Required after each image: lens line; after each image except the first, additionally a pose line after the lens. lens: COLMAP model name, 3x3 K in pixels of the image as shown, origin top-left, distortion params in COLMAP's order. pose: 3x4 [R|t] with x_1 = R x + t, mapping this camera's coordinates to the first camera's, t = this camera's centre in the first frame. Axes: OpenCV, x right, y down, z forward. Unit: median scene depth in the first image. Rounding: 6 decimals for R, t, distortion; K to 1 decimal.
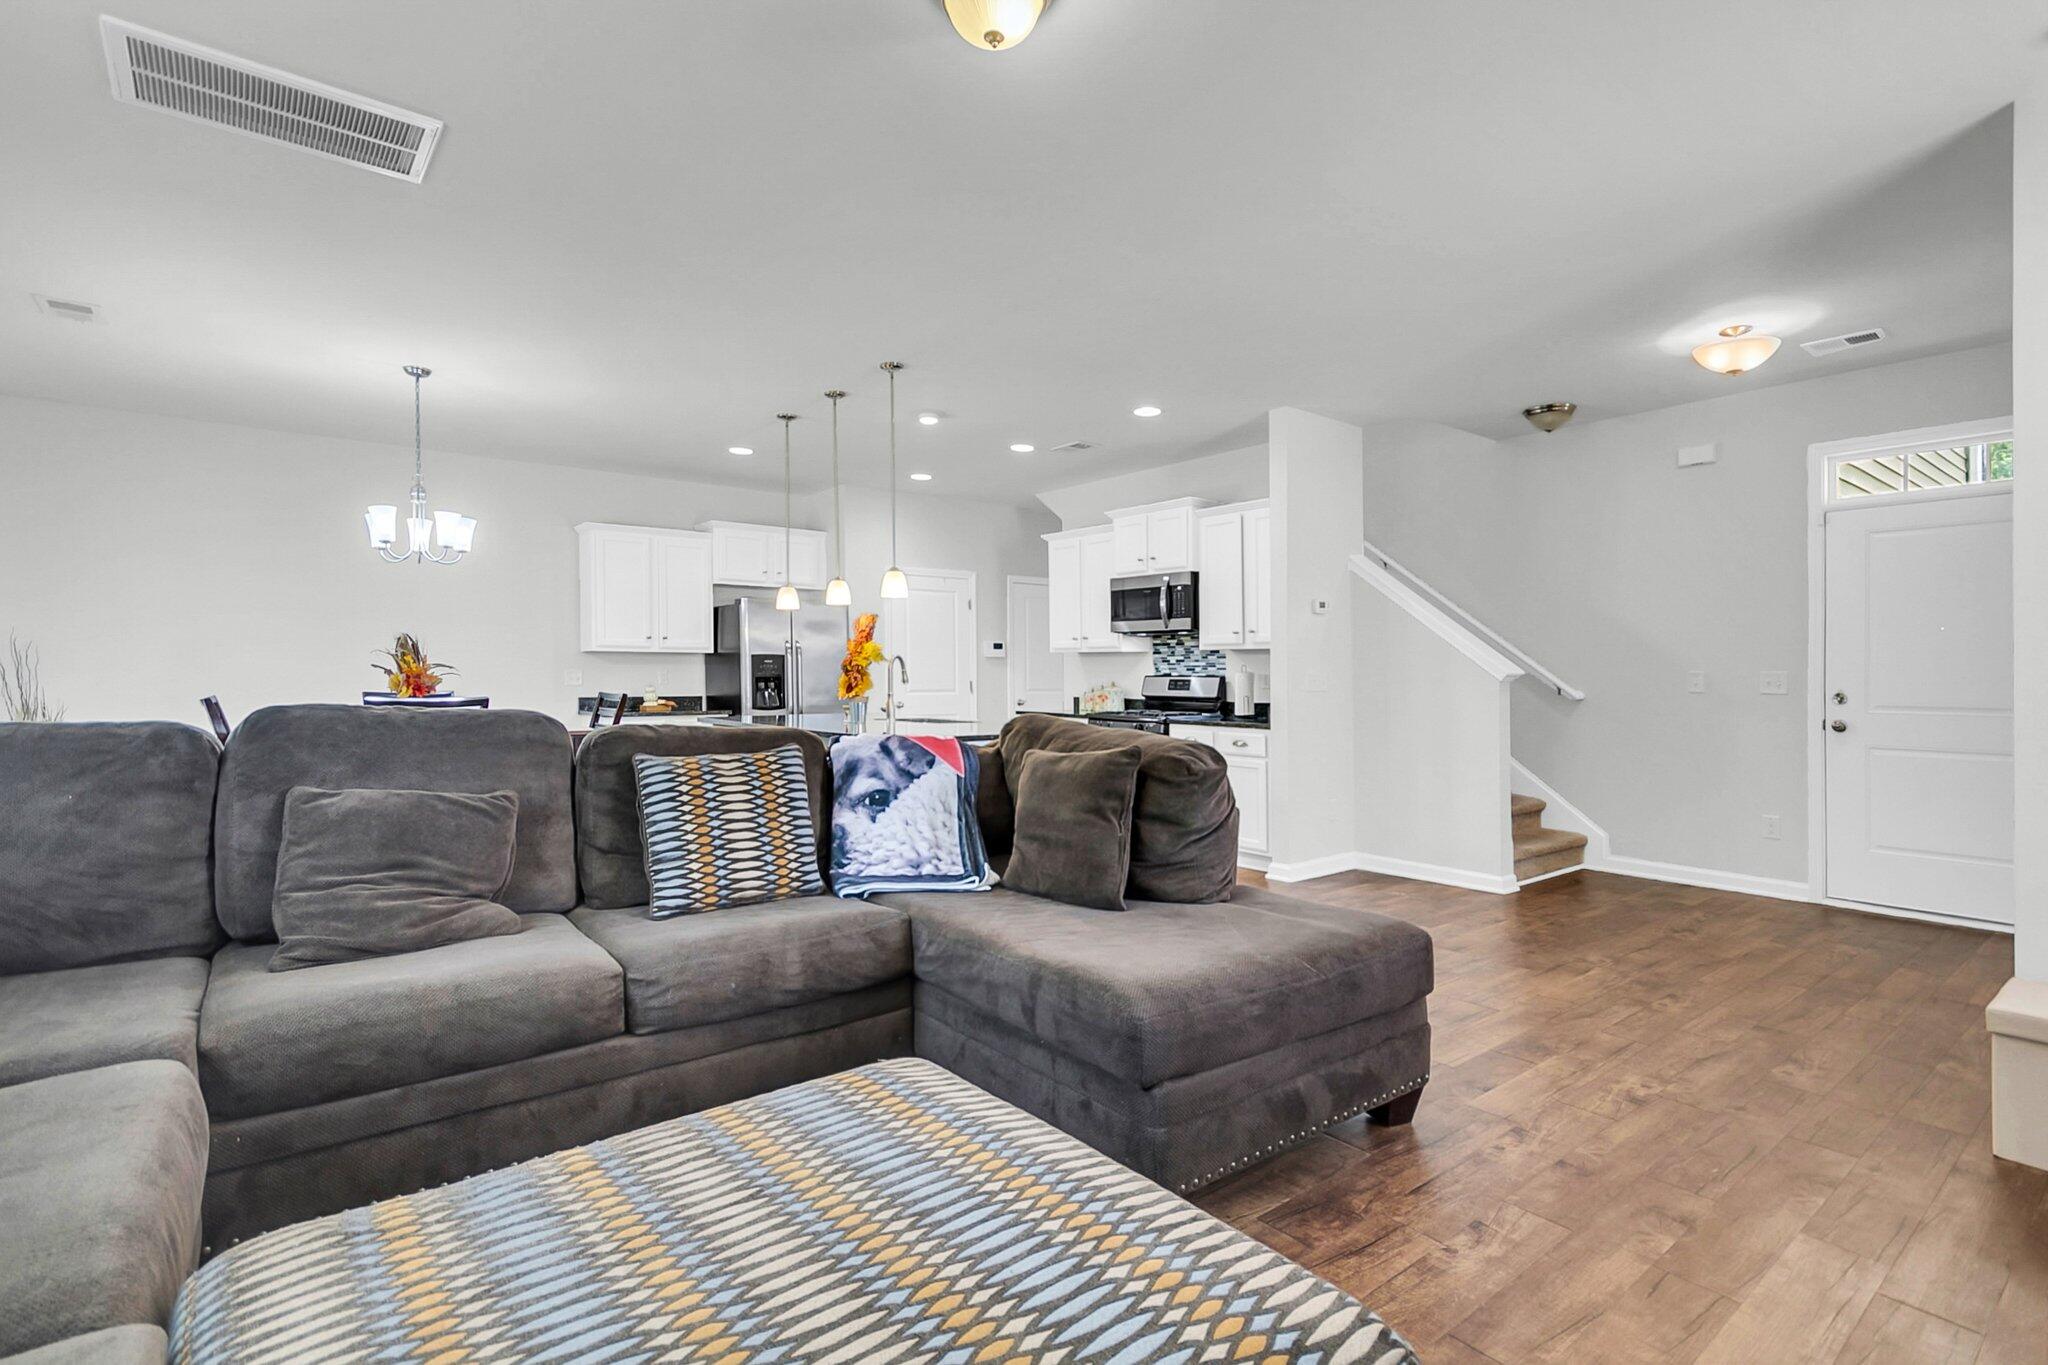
lens RADIAL K [[1046.9, 0, 1009.7], [0, 1046.9, 686.8], [0, 0, 1]] dist [0.000716, 0.000089]
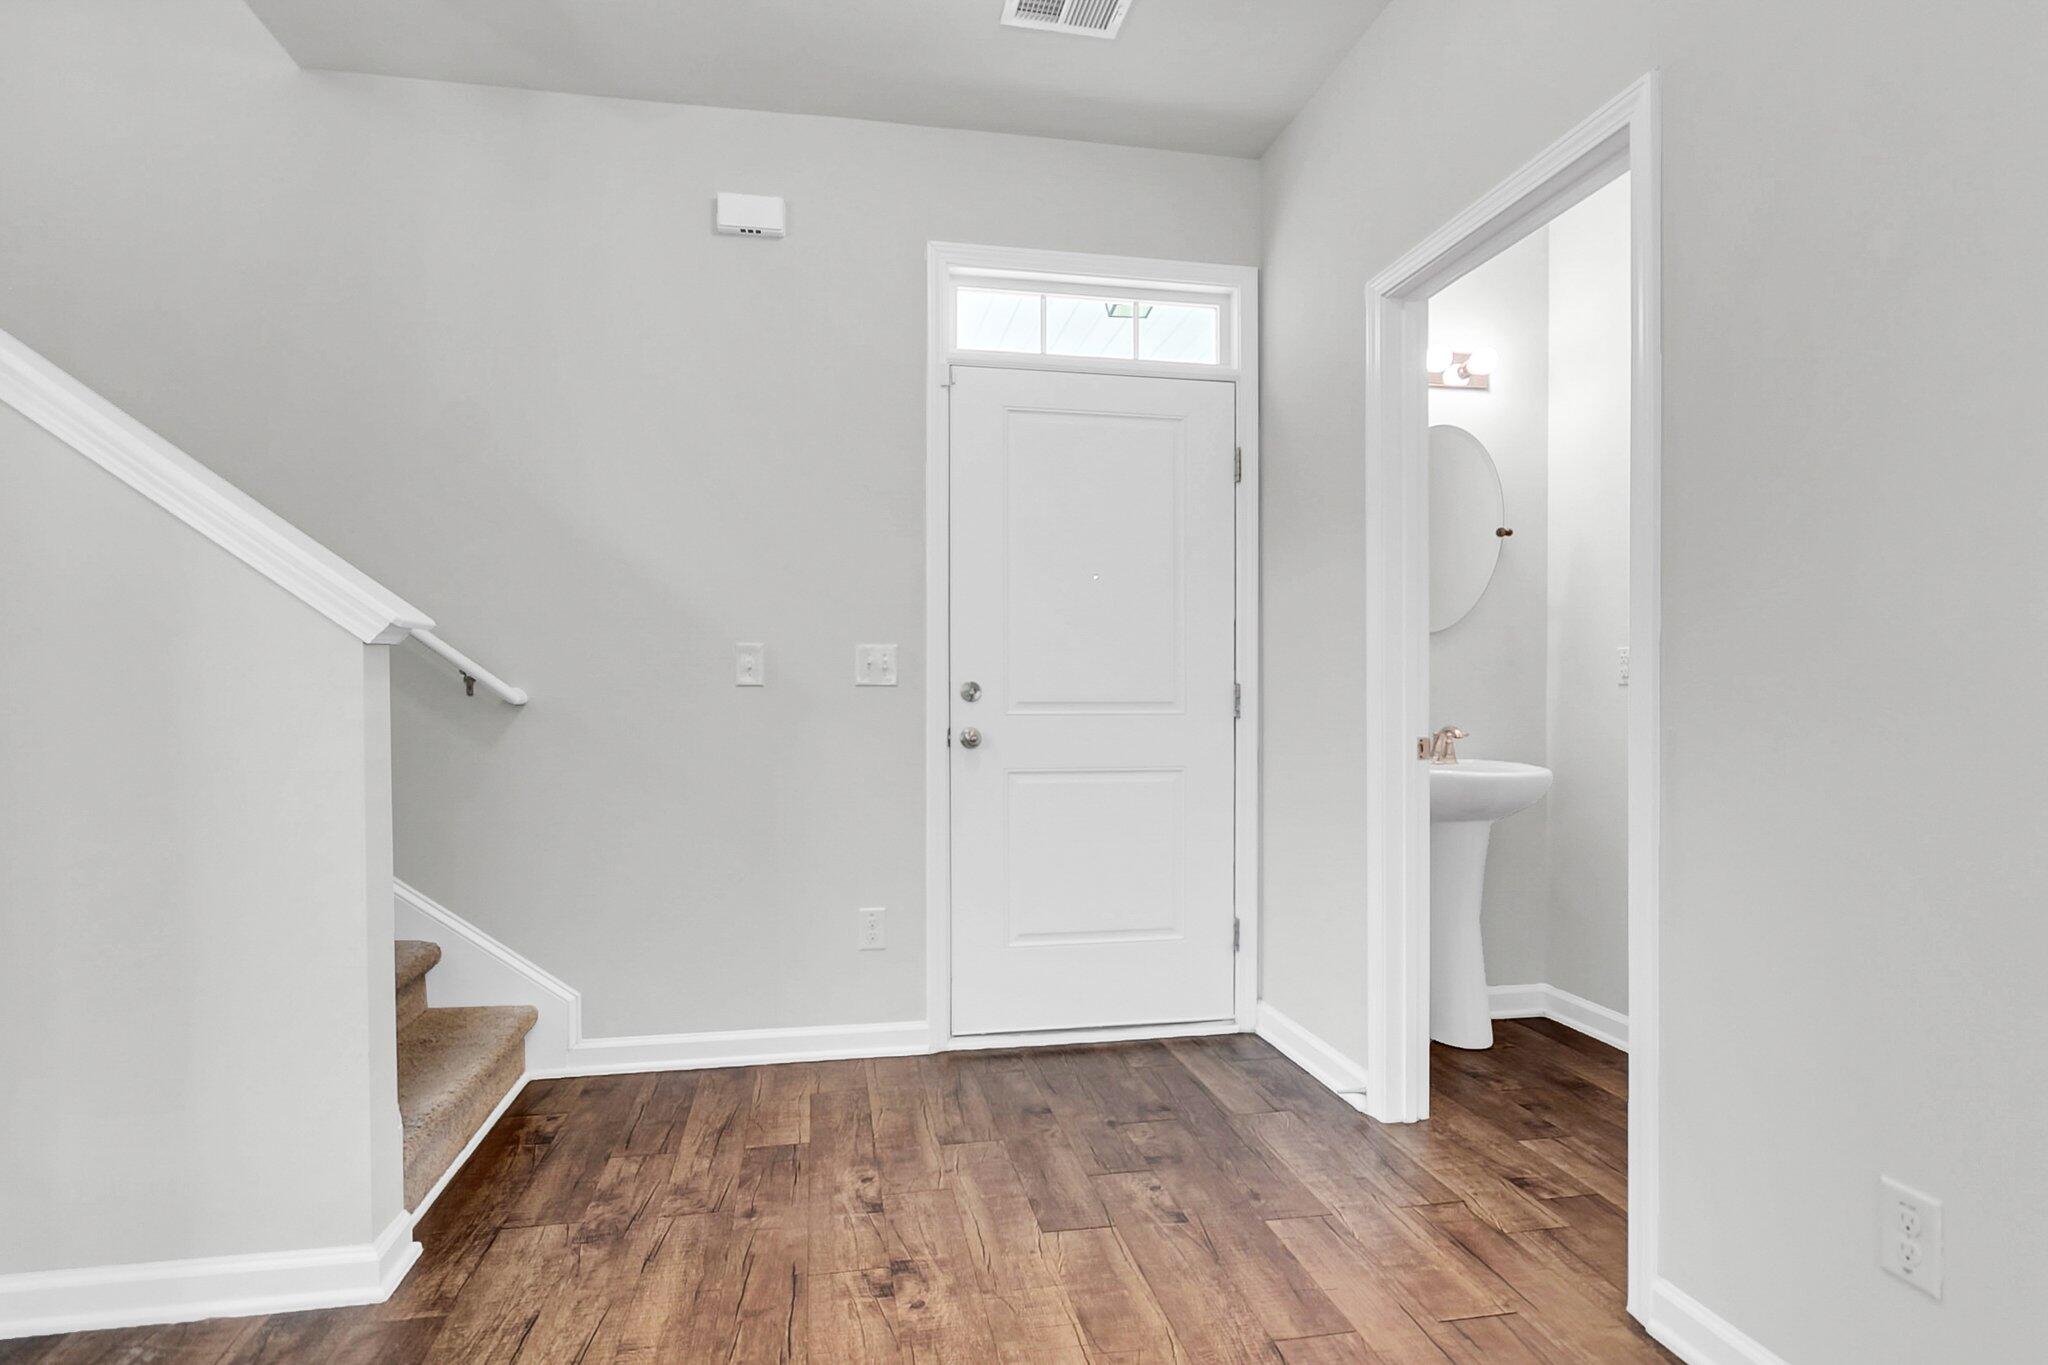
lens RADIAL K [[1046.9, 0, 1009.7], [0, 1046.9, 686.8], [0, 0, 1]] dist [0.000716, 0.000089]
pose [[0.451987, 0.002524, 0.892021, 0.263369], [0.012089, 0.999887, -0.008954, 0.012488], [-0.891942, 0.014831, 0.451906, 0.666094]]
